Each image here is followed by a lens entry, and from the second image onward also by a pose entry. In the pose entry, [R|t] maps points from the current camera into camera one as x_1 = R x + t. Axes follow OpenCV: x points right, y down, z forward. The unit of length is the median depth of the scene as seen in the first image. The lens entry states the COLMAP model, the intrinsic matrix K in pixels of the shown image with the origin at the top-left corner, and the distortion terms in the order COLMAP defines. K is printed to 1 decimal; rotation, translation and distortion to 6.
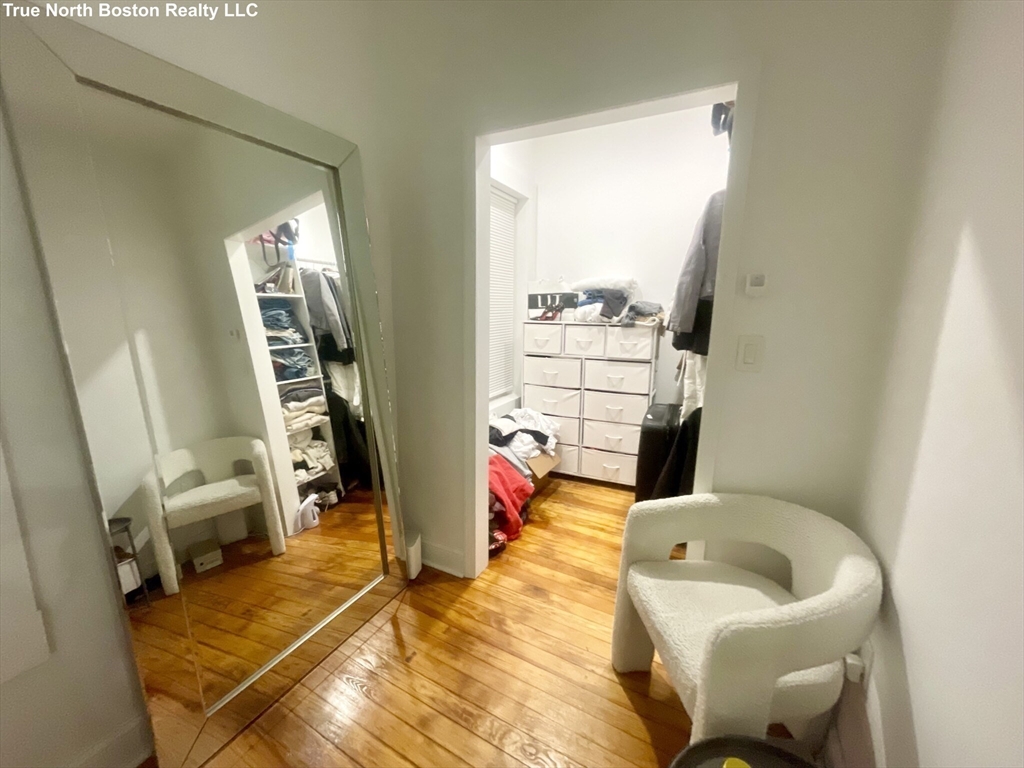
lens RADIAL K [[413.6, 0, 510.6], [0, 413.6, 383.0], [0, 0, 1]] dist [0.000137, 0.000051]
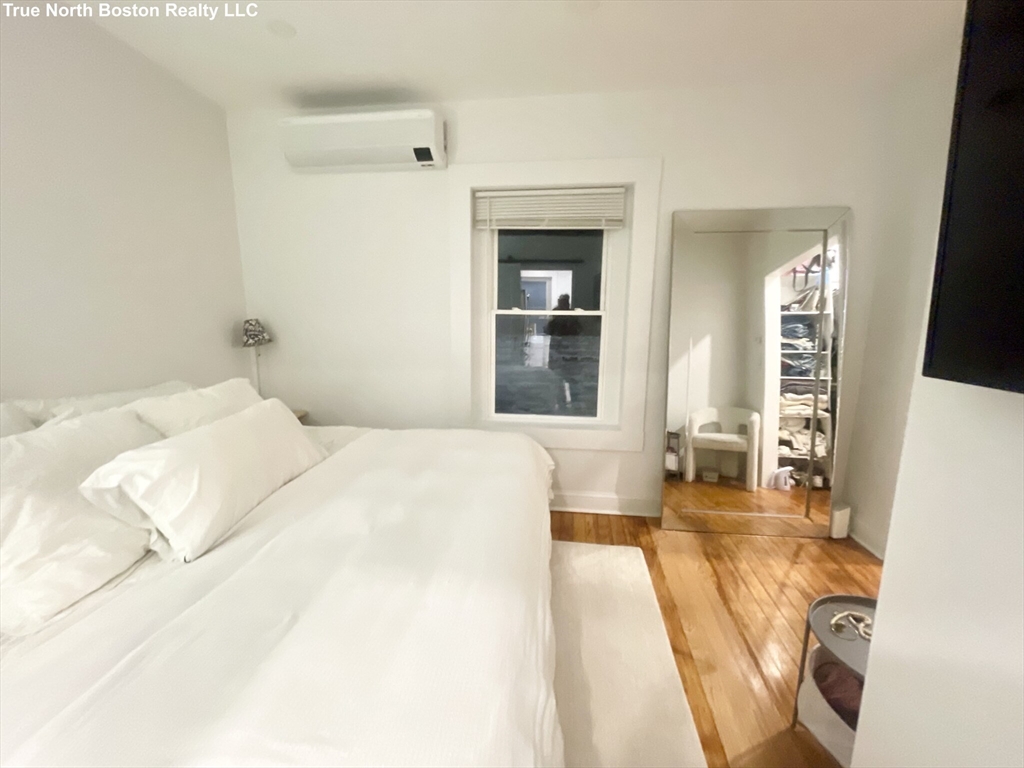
lens RADIAL K [[416.0, 0, 511.0], [0, 416.0, 382.4], [0, 0, 1]] dist [0.000723, -0.000301]
pose [[0.354488, 0.142702, -0.924107, 0.369483], [-0.172946, 0.981241, 0.085183, 0.051719], [0.918928, 0.129625, 0.372518, -0.308056]]
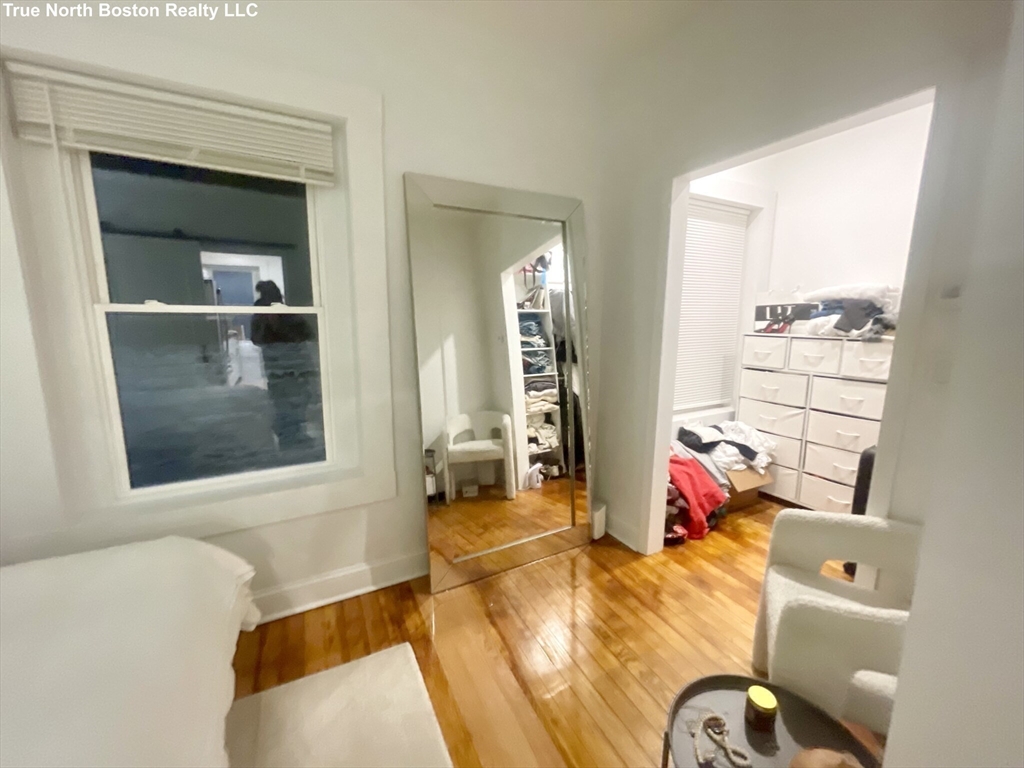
lens RADIAL K [[413.6, 0, 510.6], [0, 413.6, 383.0], [0, 0, 1]] dist [0.000137, 0.000051]
pose [[0.826222, 0.084973, -0.556899, 0.145967], [-0.097929, 0.995172, 0.006557, 0.018381], [0.554767, 0.049119, 0.830554, -0.135624]]
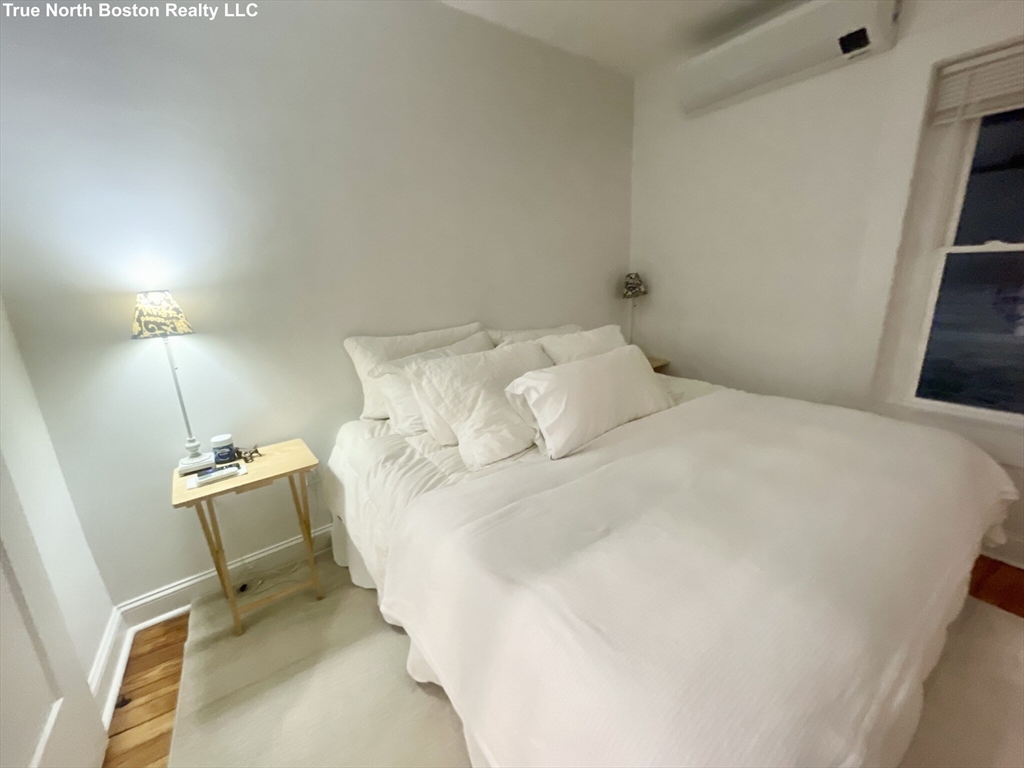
lens RADIAL K [[416.0, 0, 511.0], [0, 416.0, 382.4], [0, 0, 1]] dist [0.000723, -0.000301]
pose [[-0.482663, 0.229324, -0.845250, 0.370288], [-0.125806, 0.936947, 0.326042, 0.047577], [0.866724, 0.263706, -0.423379, -0.261805]]
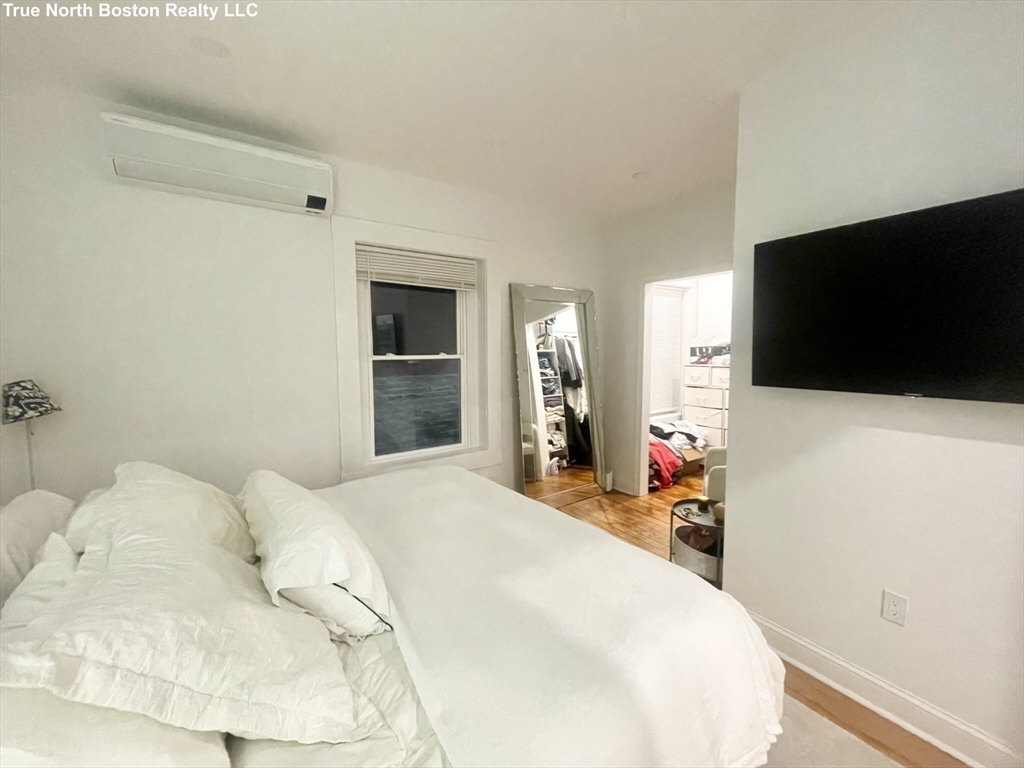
lens RADIAL K [[413.6, 0, 518.0], [0, 413.6, 381.4], [0, 0, 1]] dist [-0.000180, -0.000060]
pose [[0.894329, 0.019891, -0.446968, 0.189179], [-0.065347, 0.994105, -0.086511, 0.101902], [0.442613, 0.106577, 0.890357, -0.752796]]
